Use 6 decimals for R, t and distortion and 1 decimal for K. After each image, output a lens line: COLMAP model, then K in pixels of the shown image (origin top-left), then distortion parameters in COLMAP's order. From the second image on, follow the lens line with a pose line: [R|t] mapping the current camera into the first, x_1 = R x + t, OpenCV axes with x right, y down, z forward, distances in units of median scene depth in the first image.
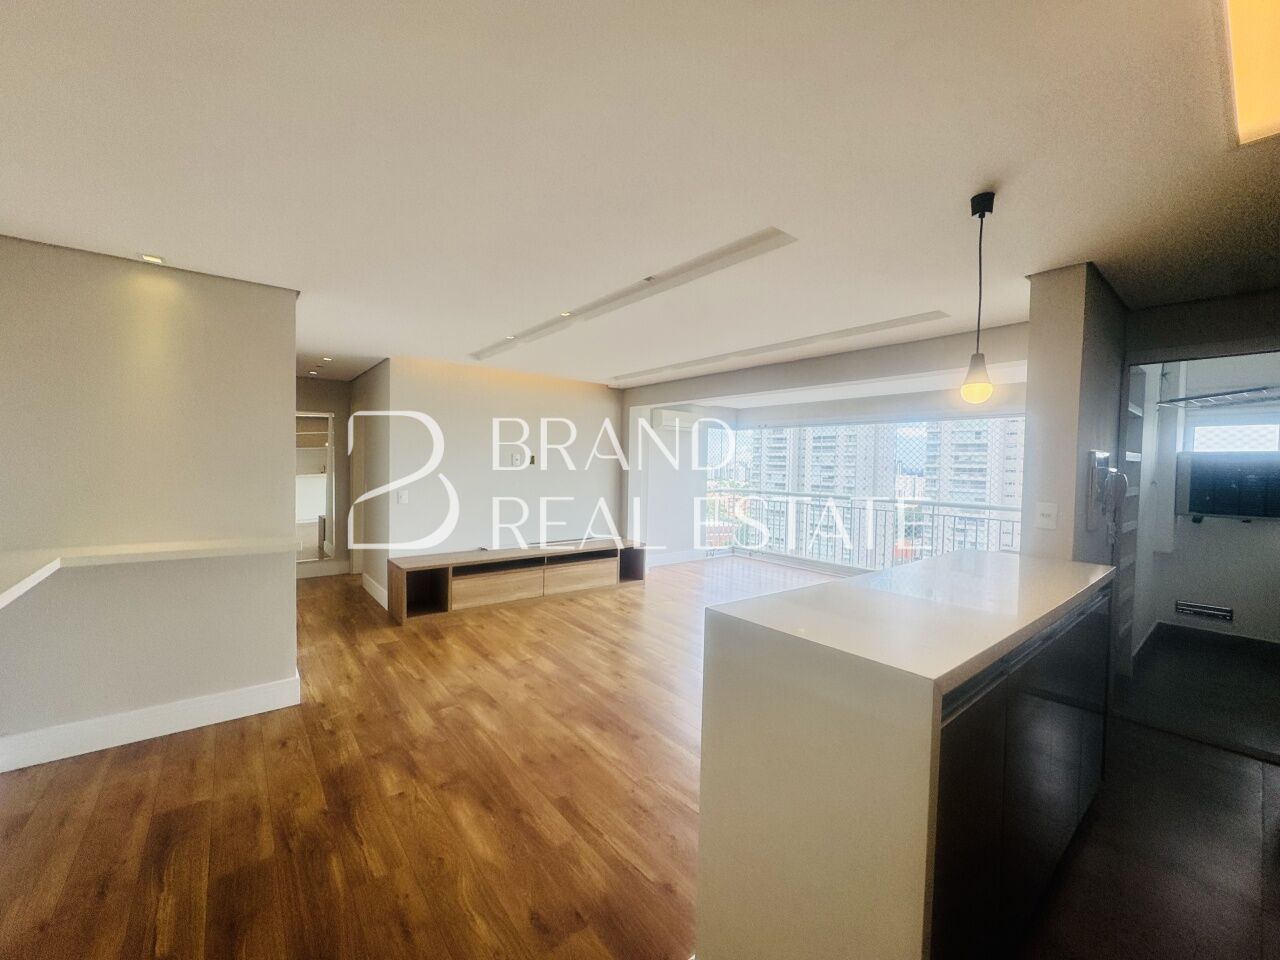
lens RADIAL K [[511.3, 0, 641.1], [0, 511.3, 478.7], [0, 0, 1]] dist [-0.004648, 0.000857]
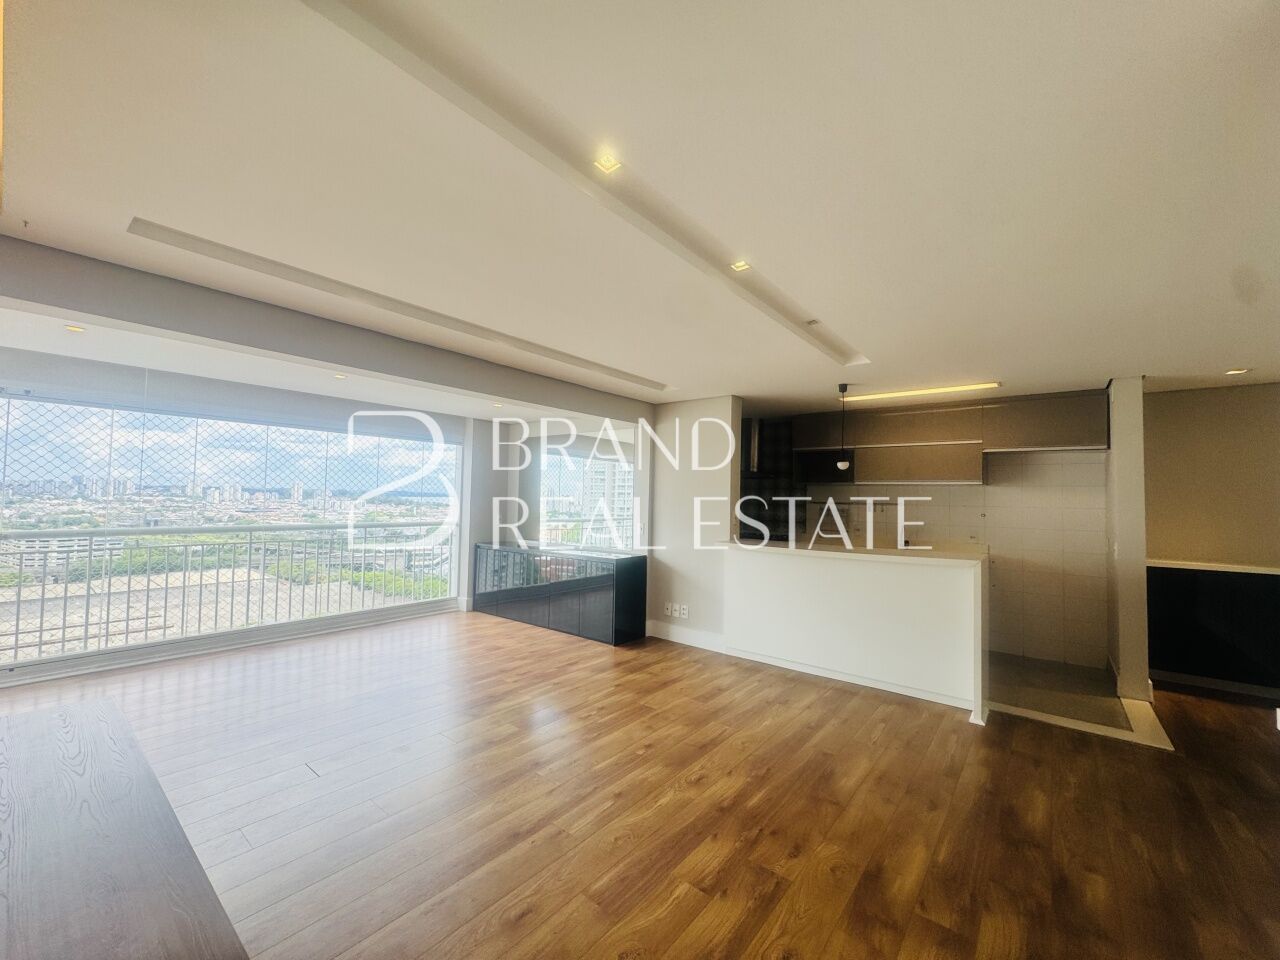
lens RADIAL K [[511.3, 0, 643.9], [0, 511.3, 478.4], [0, 0, 1]] dist [-0.004648, 0.000857]
pose [[-0.215869, 0.012498, 0.976342, -0.631839], [0.002020, 0.999922, -0.012353, -0.033954], [-0.976420, -0.000694, -0.215877, 1.045119]]
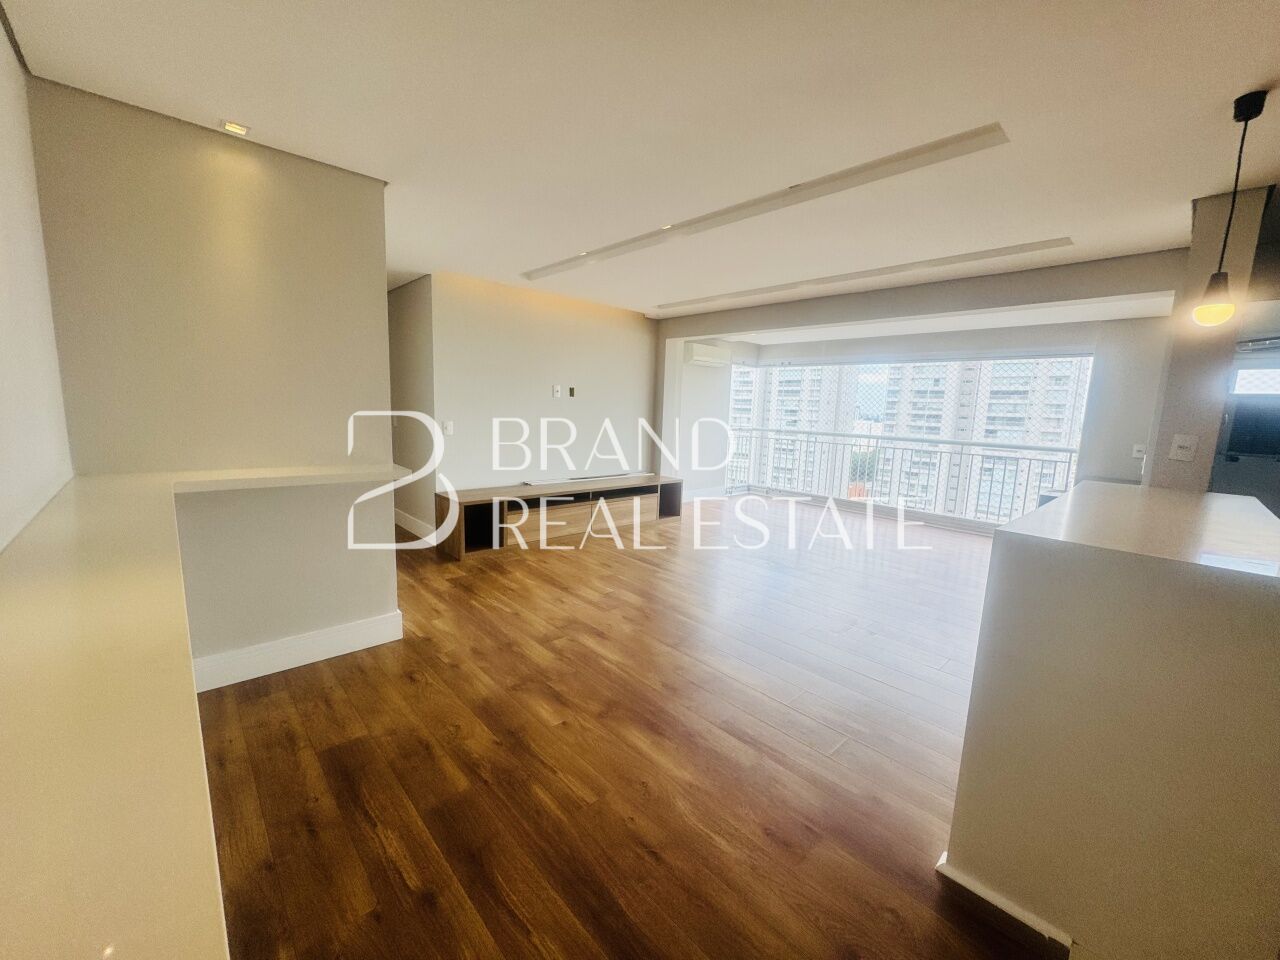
lens RADIAL K [[511.3, 0, 641.6], [0, 511.3, 475.5], [0, 0, 1]] dist [-0.004648, 0.000857]
pose [[0.997268, 0.006601, 0.073573, -0.212204], [-0.014438, 0.994207, 0.106507, 0.020765], [-0.072444, -0.107278, 0.991586, 0.036429]]
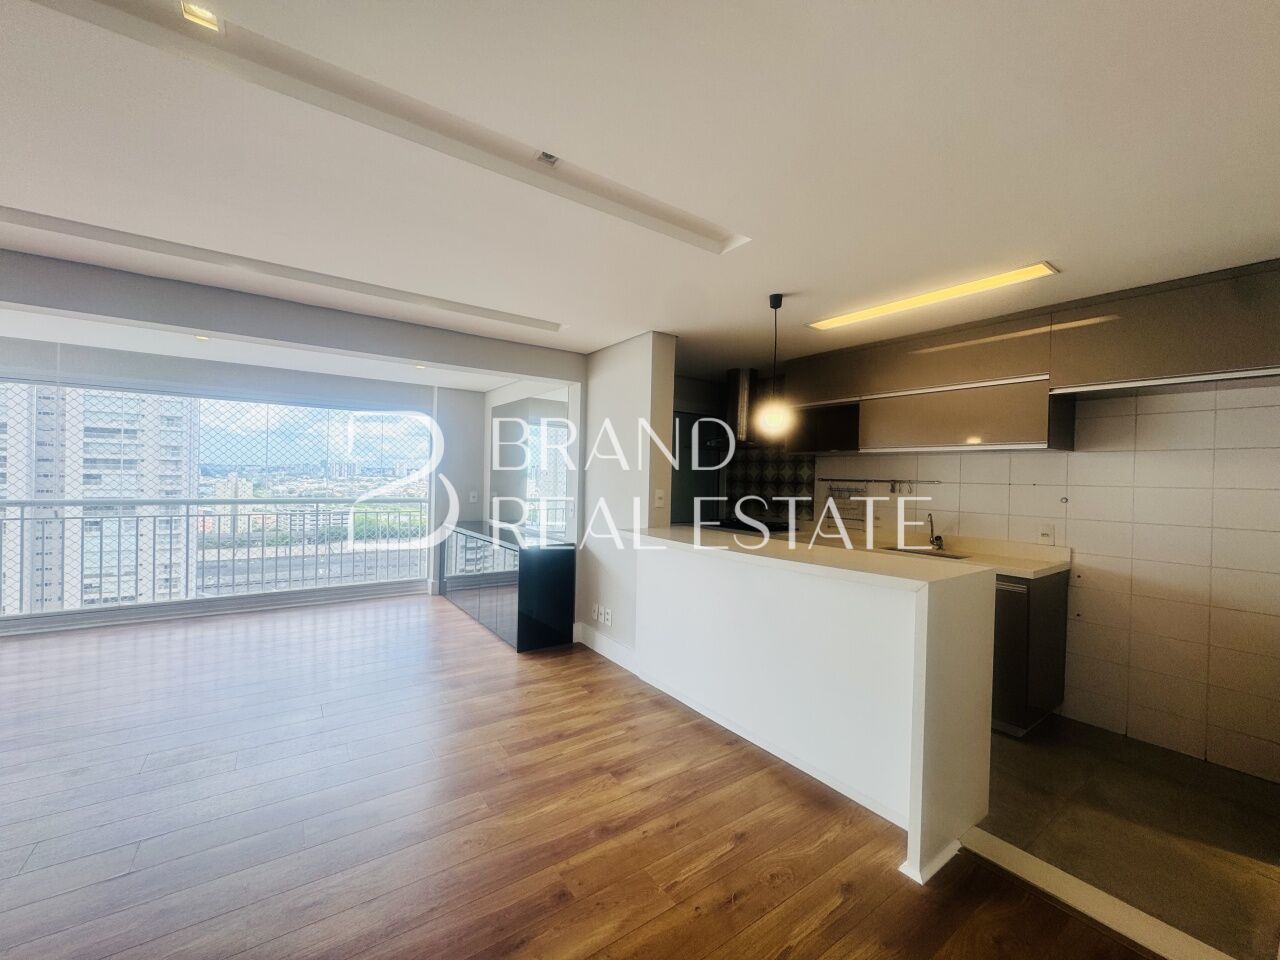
lens RADIAL K [[511.3, 0, 641.5], [0, 511.3, 479.6], [0, 0, 1]] dist [-0.004648, 0.000857]
pose [[0.060028, -0.026250, 0.997851, -0.402344], [0.005082, 0.999649, 0.025992, -0.012323], [-0.998184, 0.003511, 0.060140, 0.566084]]
